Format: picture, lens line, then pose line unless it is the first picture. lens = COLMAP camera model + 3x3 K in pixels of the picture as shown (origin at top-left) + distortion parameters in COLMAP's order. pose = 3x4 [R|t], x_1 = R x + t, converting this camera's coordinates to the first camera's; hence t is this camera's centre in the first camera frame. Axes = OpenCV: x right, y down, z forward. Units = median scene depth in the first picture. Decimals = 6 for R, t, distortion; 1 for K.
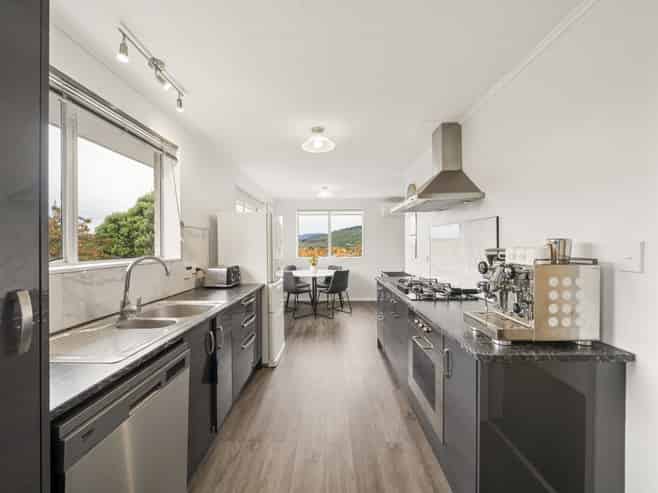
lens RADIAL K [[255.9, 0, 331.2], [0, 255.9, 244.3], [0, 0, 1]] dist [0.001799, 0.000027]
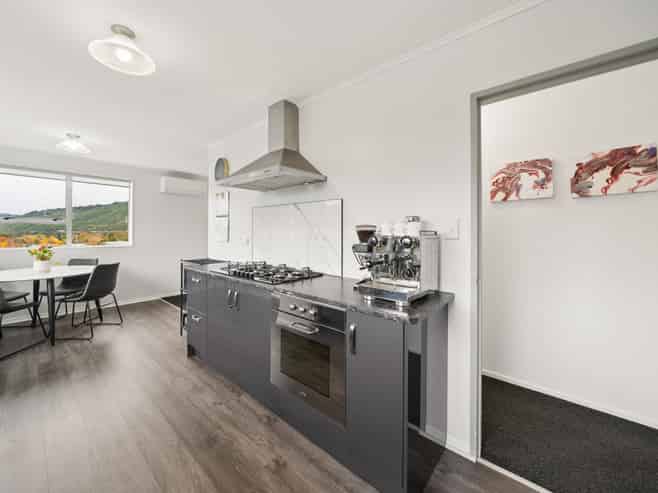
lens RADIAL K [[260.3, 0, 317.8], [0, 260.3, 231.1], [0, 0, 1]] dist [0.000074, -0.000030]
pose [[0.665136, 0.009432, 0.746663, -0.182012], [-0.005724, 0.999955, -0.007532, 0.028828], [-0.746701, 0.000736, 0.665160, 0.211387]]
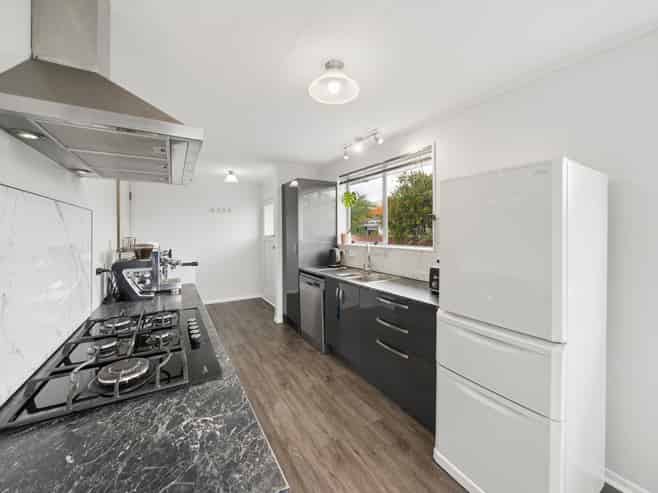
lens RADIAL K [[260.3, 0, 317.8], [0, 260.3, 231.1], [0, 0, 1]] dist [0.000074, -0.000030]
pose [[-0.868519, -0.000644, -0.495655, 0.284588], [-0.000008, 0.999999, -0.001286, -0.017693], [0.495655, -0.001113, -0.868519, 1.377744]]
